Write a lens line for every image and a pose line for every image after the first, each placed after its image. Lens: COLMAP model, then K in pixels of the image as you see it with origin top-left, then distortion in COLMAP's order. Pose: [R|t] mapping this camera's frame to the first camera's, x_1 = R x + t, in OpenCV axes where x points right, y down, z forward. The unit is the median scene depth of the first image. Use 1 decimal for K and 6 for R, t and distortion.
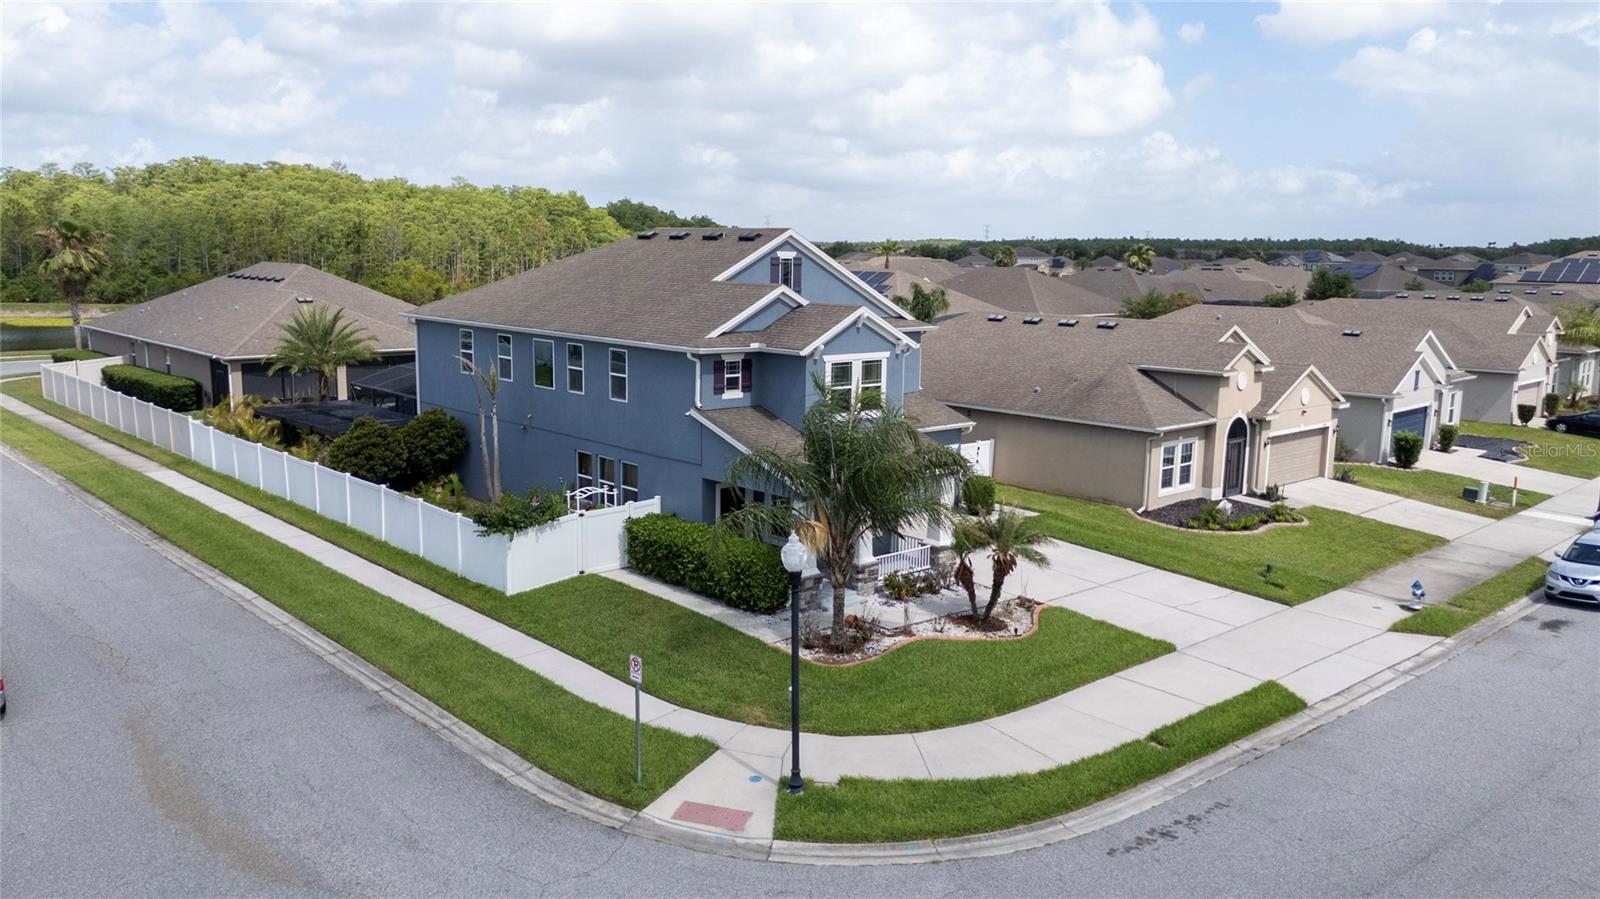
lens RADIAL K [[1208.1, 0, 800.0], [0, 1208.1, 449.5], [0, 0, 1]] dist [0.095956, -0.111031]
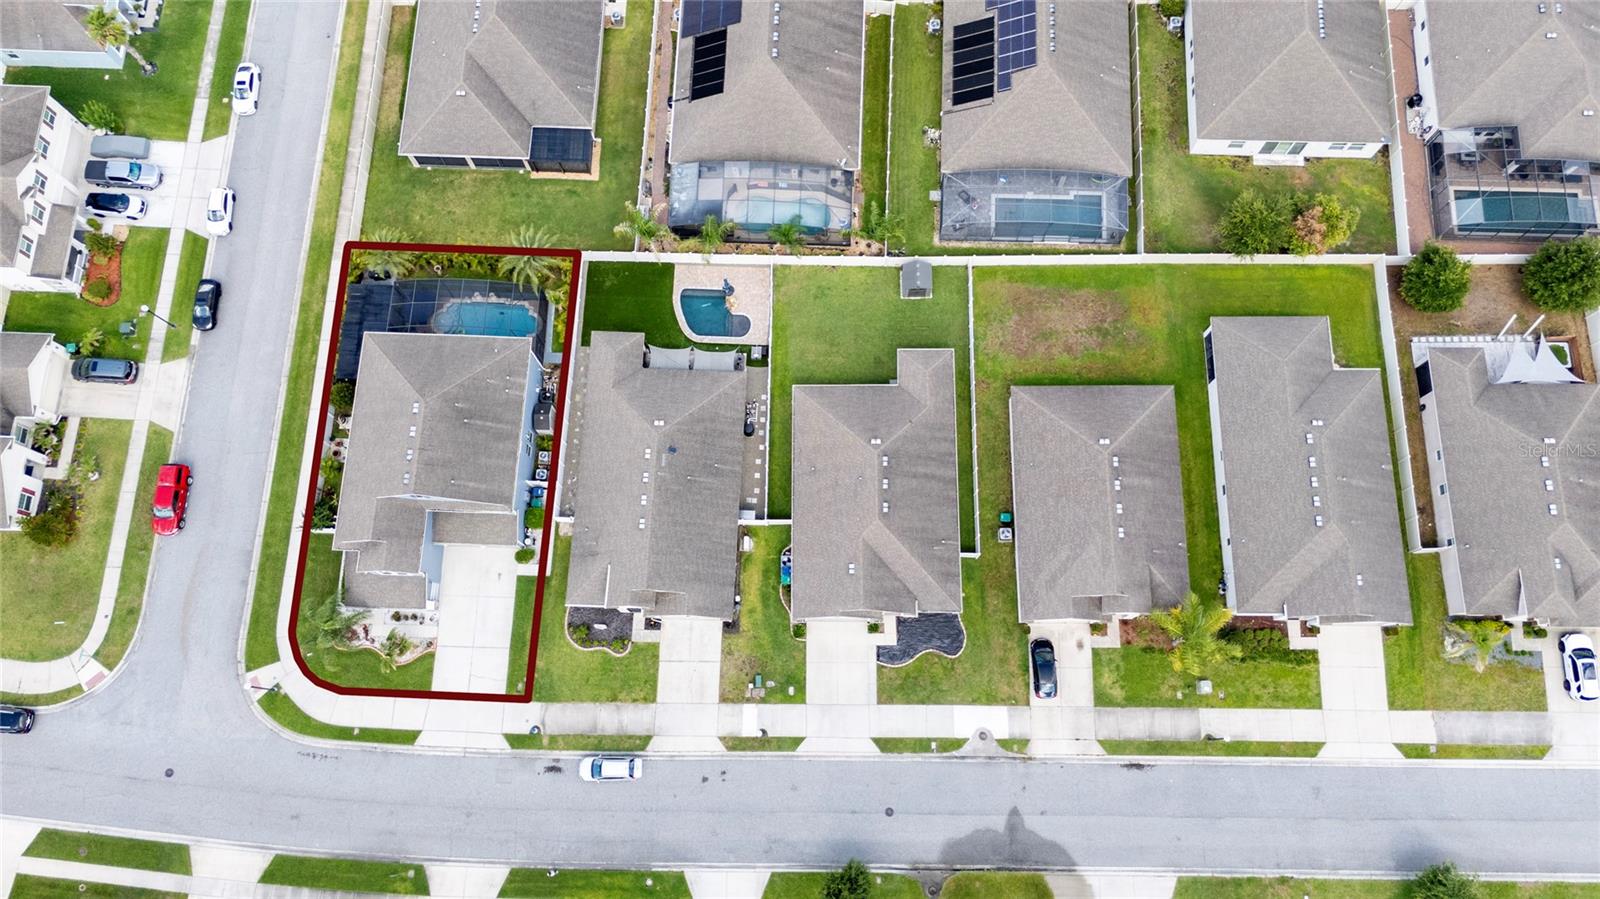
lens RADIAL K [[1169.1, 0, 800.0], [0, 1169.1, 449.5], [0, 0, 1]] dist [0.090739, -0.102847]
pose [[0.704260, 0.679865, -0.204453, 1.092320], [-0.087944, 0.369312, 0.925135, -2.819537], [0.704474, -0.633555, 0.319882, 1.006513]]
